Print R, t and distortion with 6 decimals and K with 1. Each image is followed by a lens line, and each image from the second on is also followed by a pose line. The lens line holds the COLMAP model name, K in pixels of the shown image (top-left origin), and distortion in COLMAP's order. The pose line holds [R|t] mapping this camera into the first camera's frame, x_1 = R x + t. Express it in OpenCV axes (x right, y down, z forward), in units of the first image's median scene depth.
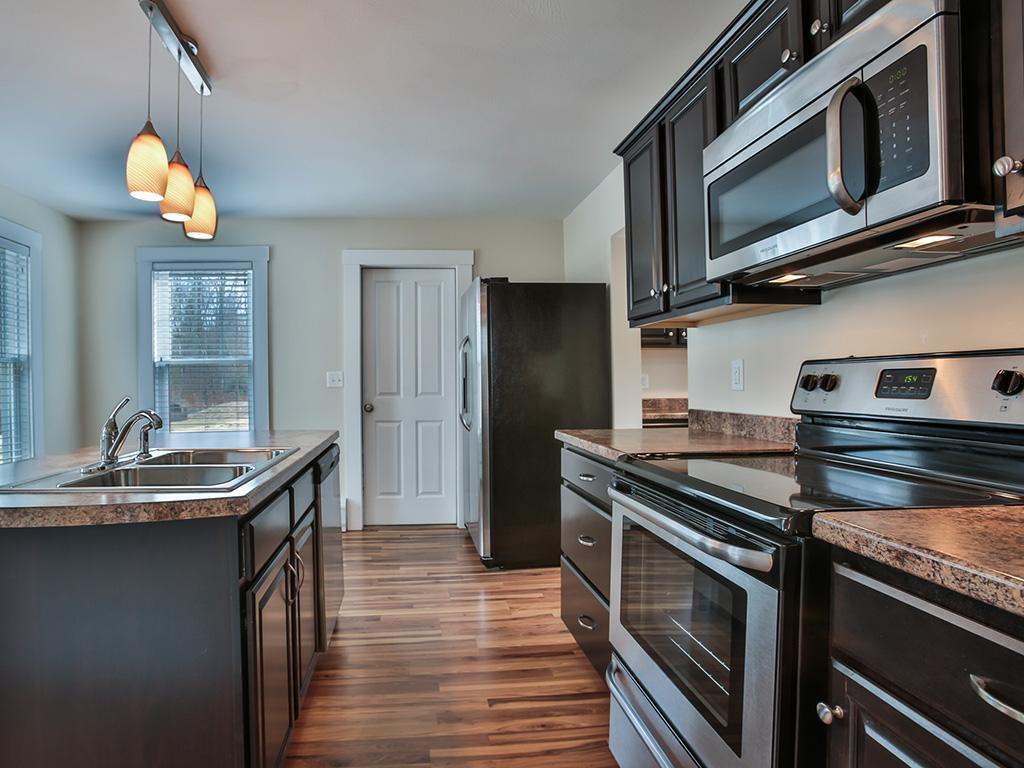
lens RADIAL K [[607.7, 0, 512.0], [0, 607.7, 384.0], [0, 0, 1]] dist [-0.075924, 0.038981]
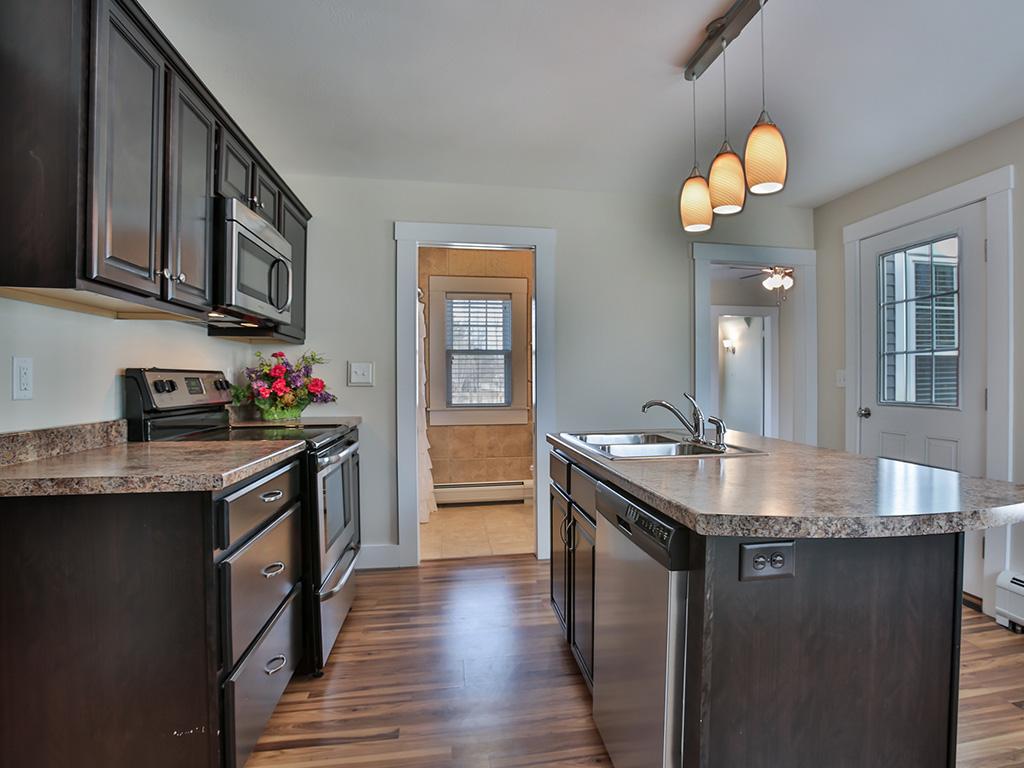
lens RADIAL K [[607.7, 0, 512.0], [0, 607.7, 384.0], [0, 0, 1]] dist [-0.075924, 0.038981]
pose [[-0.997627, 0.031299, 0.061319, -0.277220], [0.032033, 0.999426, 0.011011, 0.003677], [-0.060939, 0.012949, -0.998058, 1.843866]]
